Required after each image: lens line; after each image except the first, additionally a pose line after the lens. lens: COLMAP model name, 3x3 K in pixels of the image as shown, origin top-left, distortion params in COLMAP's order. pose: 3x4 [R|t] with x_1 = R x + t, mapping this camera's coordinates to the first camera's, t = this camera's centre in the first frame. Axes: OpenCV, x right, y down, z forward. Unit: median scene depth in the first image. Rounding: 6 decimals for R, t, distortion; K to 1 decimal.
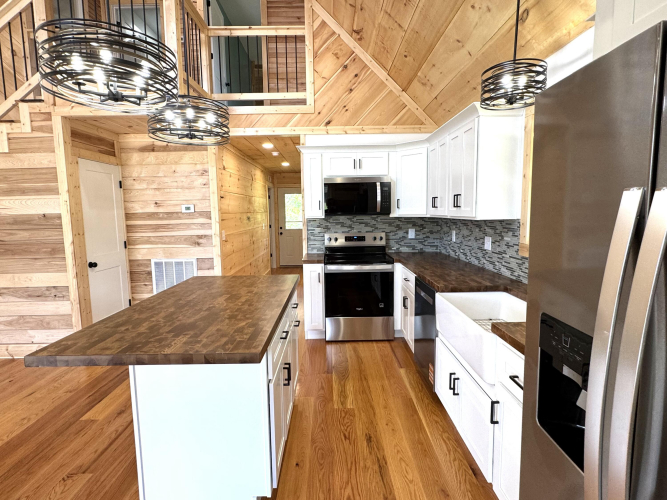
lens RADIAL K [[350.4, 0, 330.8], [0, 350.4, 248.9], [0, 0, 1]] dist [-0.004363, 0.002298]
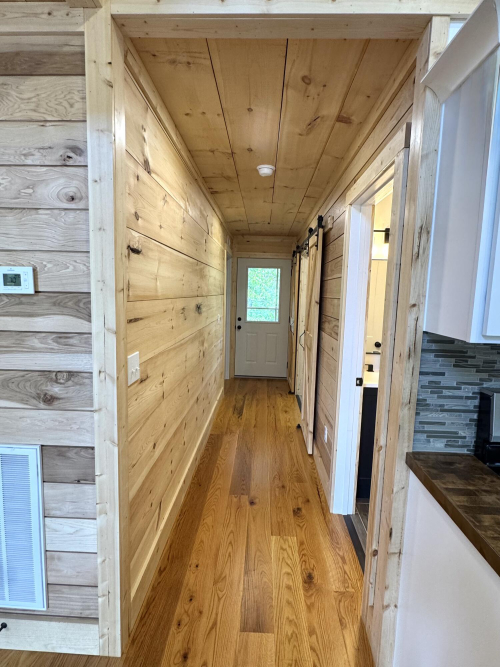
lens RADIAL K [[350.4, 0, 248.0], [0, 350.4, 331.0], [0, 0, 1]] dist [-0.004363, 0.002298]
pose [[0.997749, 0.048356, -0.046451, -0.206263], [-0.048279, 0.998830, 0.002770, -0.086725], [0.046531, -0.000521, 0.998917, 0.750249]]
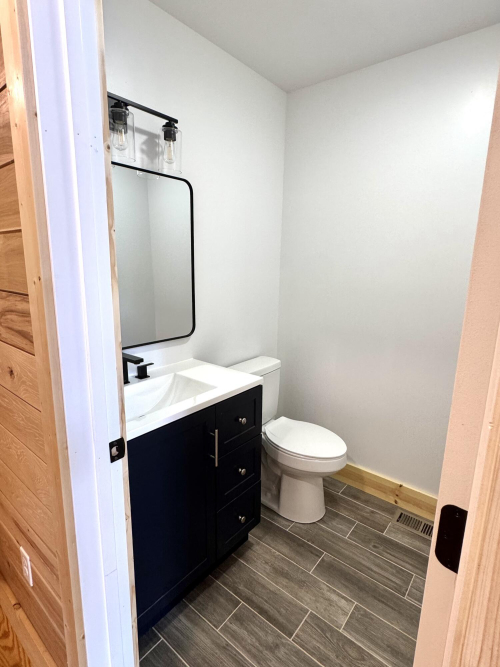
lens RADIAL K [[350.4, 0, 248.6], [0, 350.4, 333.7], [0, 0, 1]] dist [-0.004363, 0.002298]
pose [[0.641633, -0.126085, 0.756577, -0.155252], [0.055138, 0.991427, 0.118462, -0.105792], [-0.765027, -0.034293, 0.643085, 1.113728]]
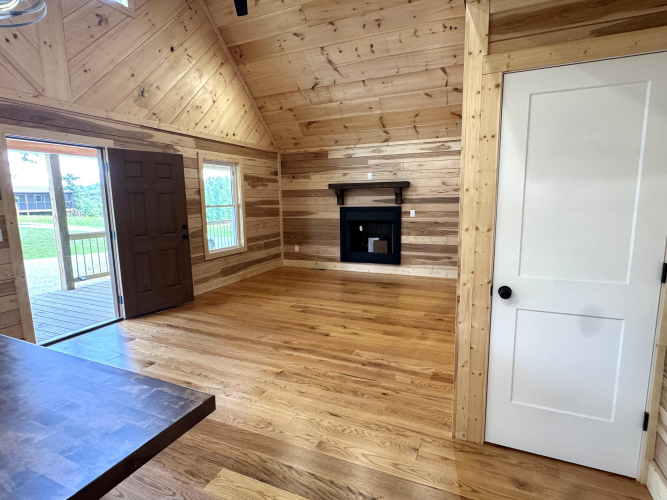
lens RADIAL K [[350.4, 0, 332.8], [0, 350.4, 249.3], [0, 0, 1]] dist [-0.004363, 0.002298]
pose [[-0.413790, 0.151978, -0.897597, -0.125048], [-0.072382, 0.977353, 0.198850, -0.087199], [0.907490, 0.147252, -0.393418, 0.872110]]
